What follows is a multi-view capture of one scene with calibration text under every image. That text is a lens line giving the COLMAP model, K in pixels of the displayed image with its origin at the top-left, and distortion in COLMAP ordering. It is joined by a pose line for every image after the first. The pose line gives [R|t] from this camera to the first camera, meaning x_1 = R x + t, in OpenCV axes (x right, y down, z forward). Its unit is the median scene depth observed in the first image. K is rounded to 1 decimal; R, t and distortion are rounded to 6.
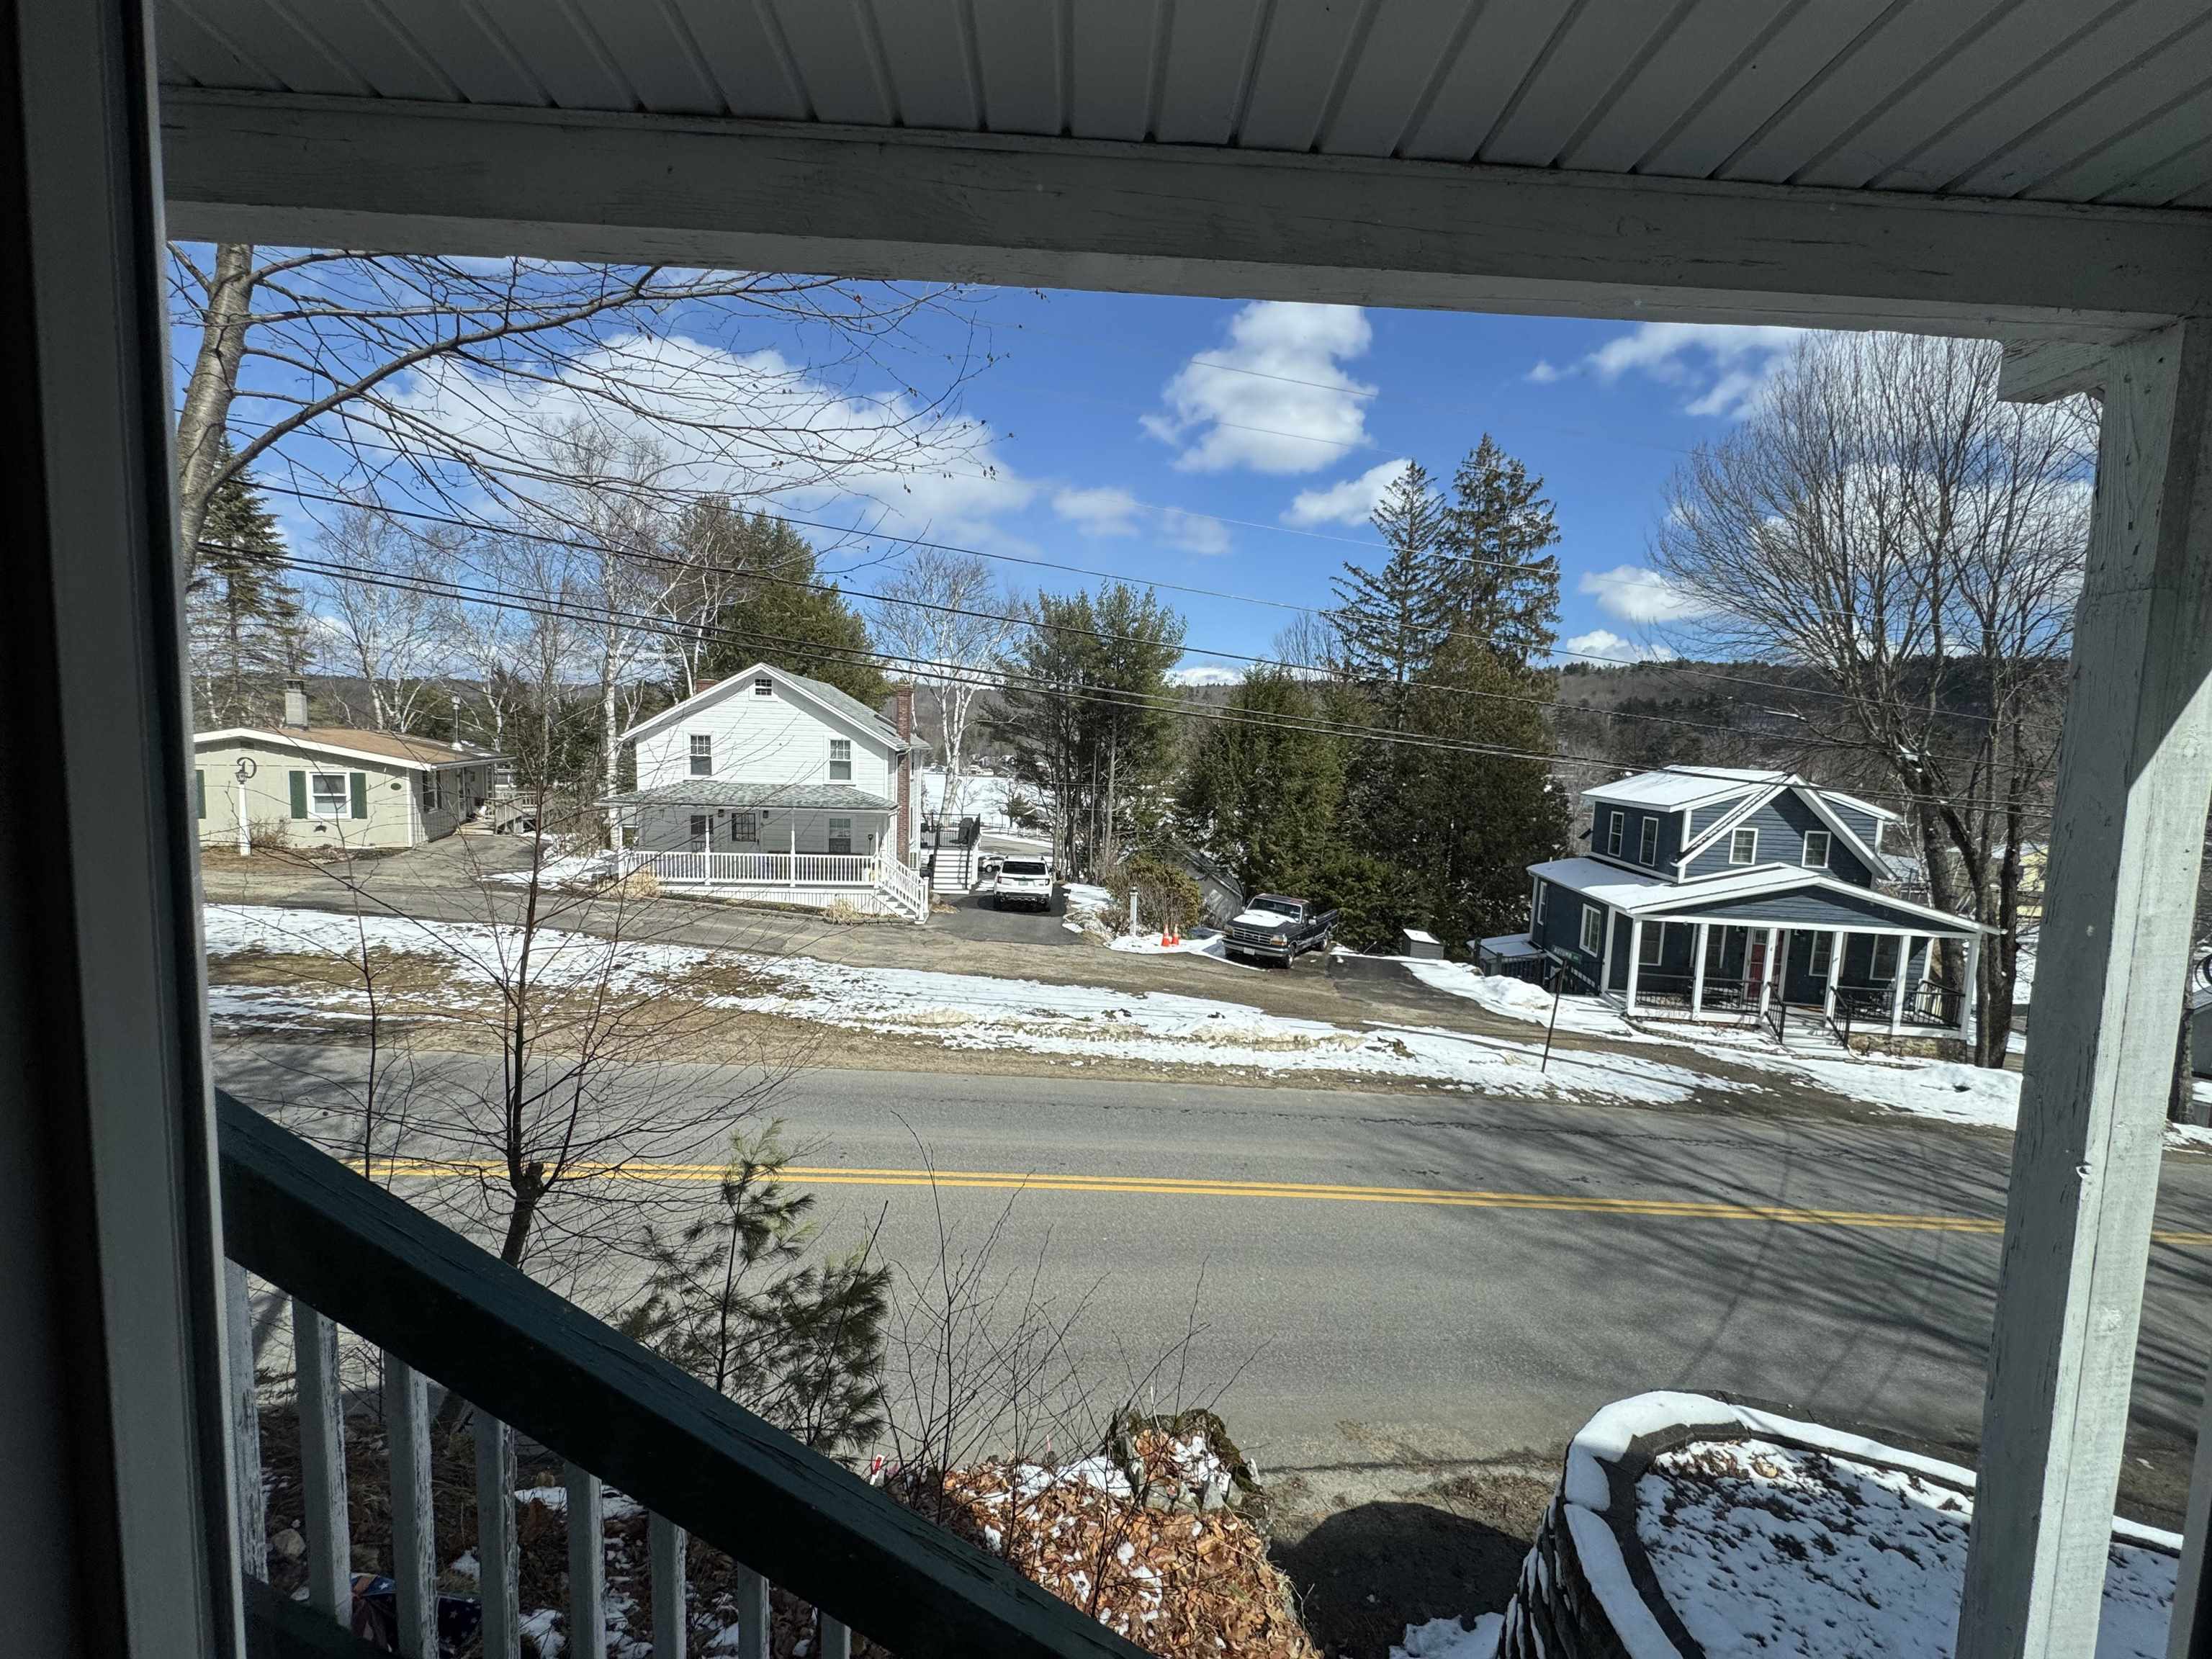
lens RADIAL K [[882.2, 0, 1114.8], [0, 882.2, 827.6], [0, 0, 1]] dist [-0.002301, -0.000034]
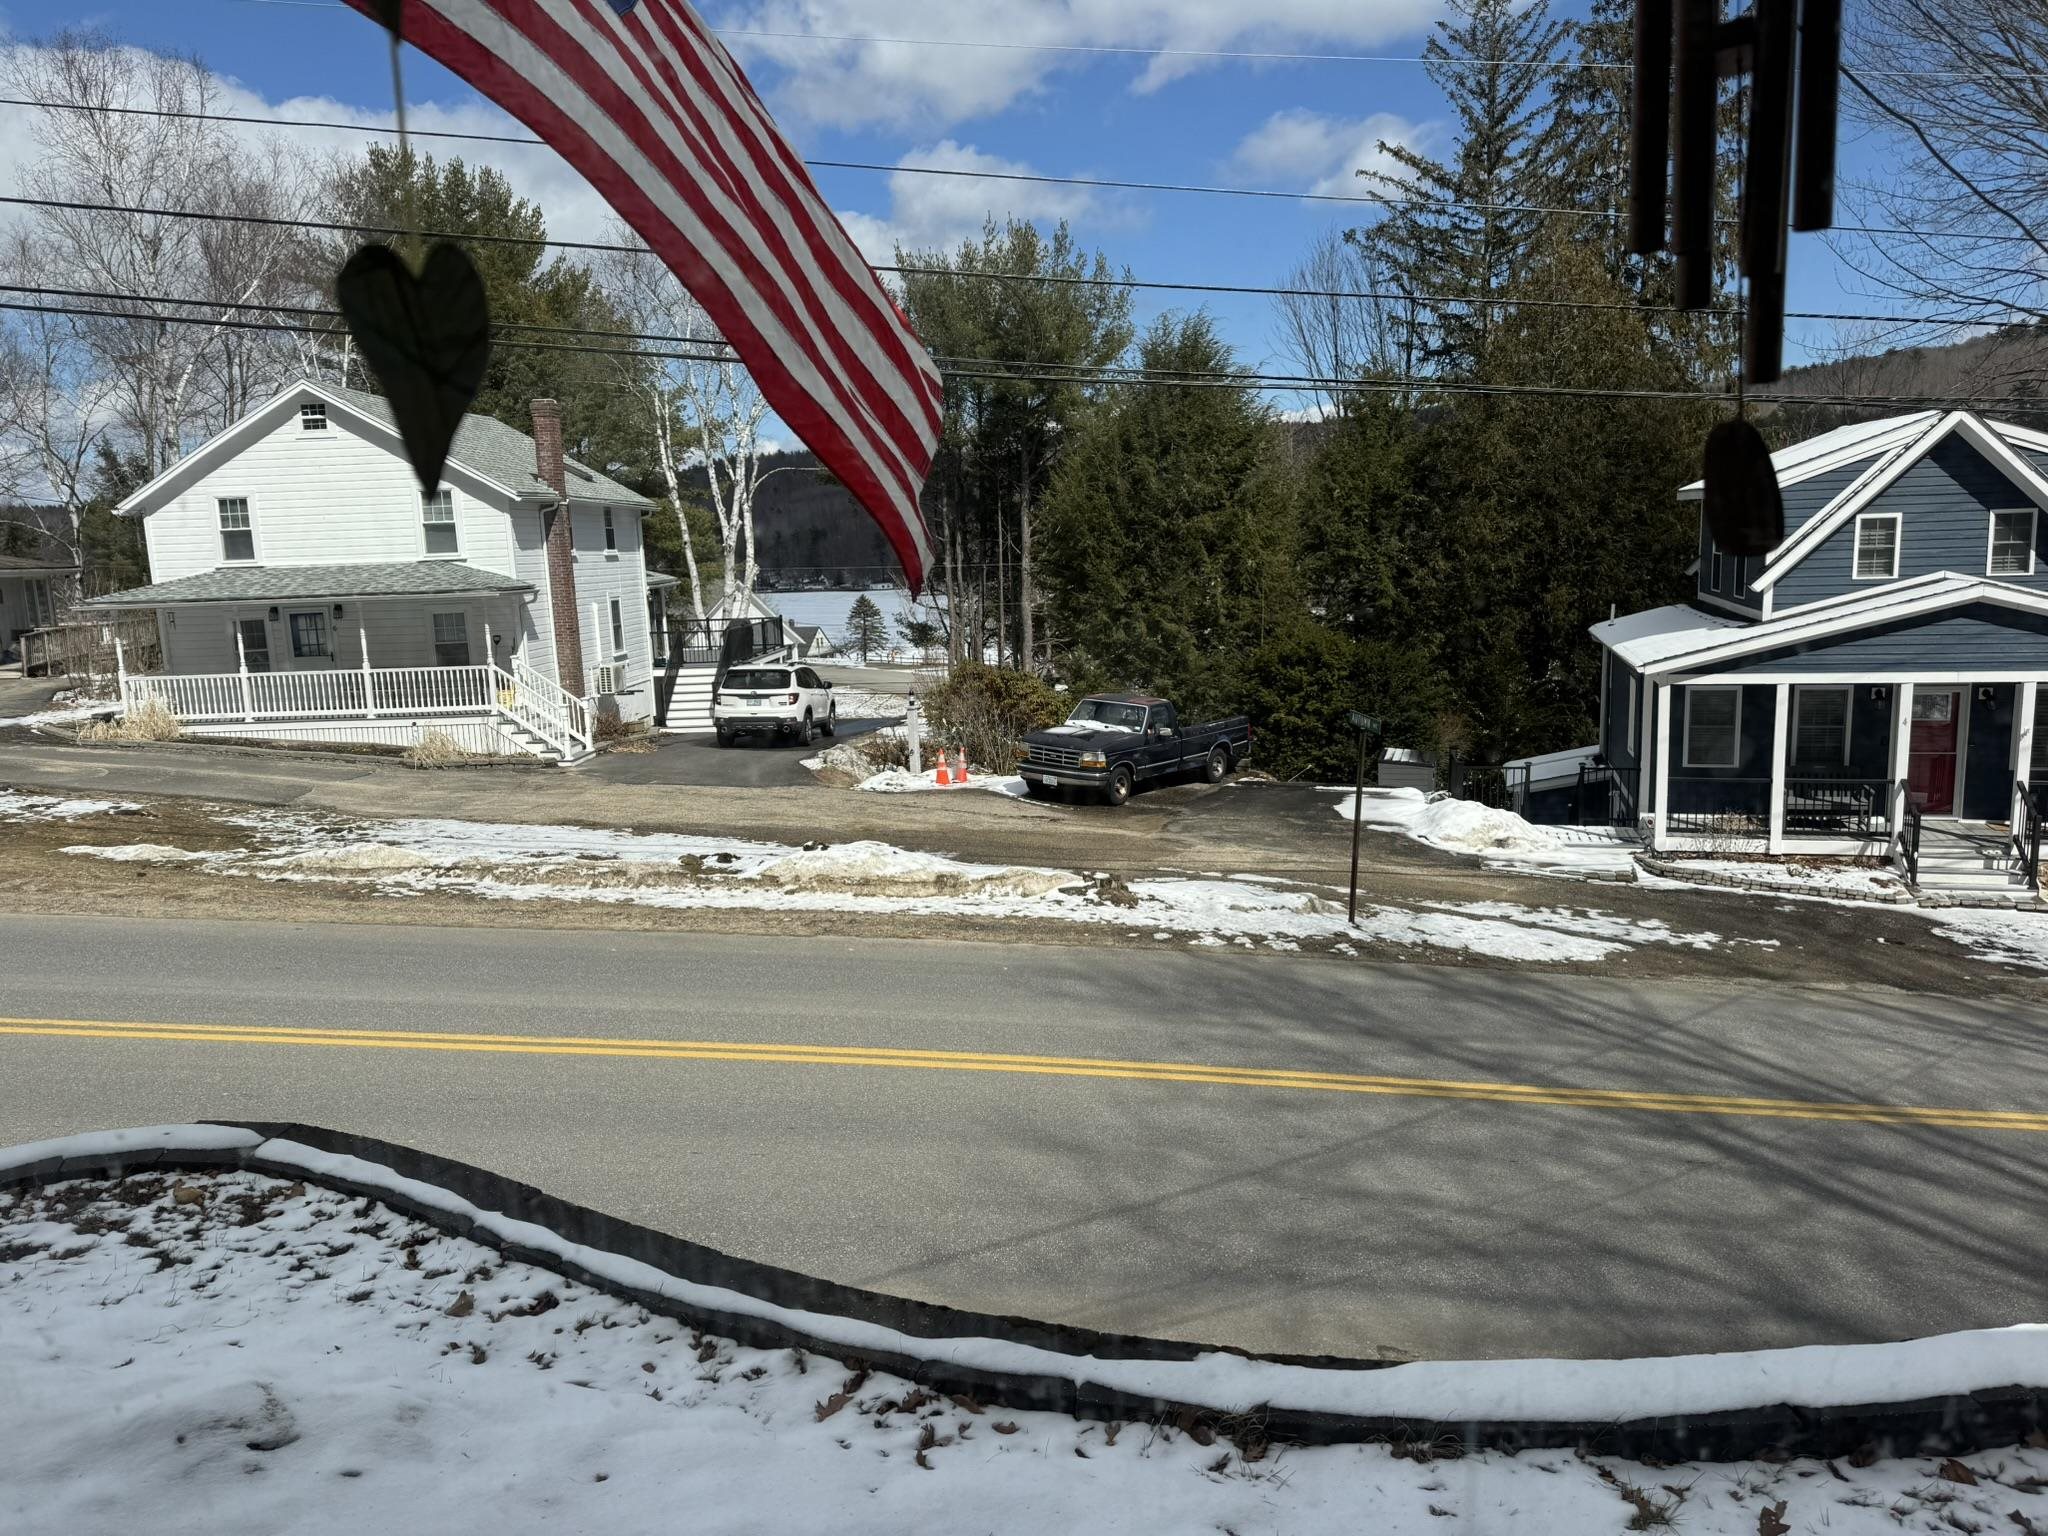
lens RADIAL K [[1446.1, 0, 1015.4], [0, 1446.1, 773.4], [0, 0, 1]] dist [0.010010, -0.005054]
pose [[0.987912, -0.047580, -0.147532, 0.282868], [0.057776, 0.996171, 0.065610, 0.068749], [0.143845, -0.073341, 0.986879, -0.000510]]
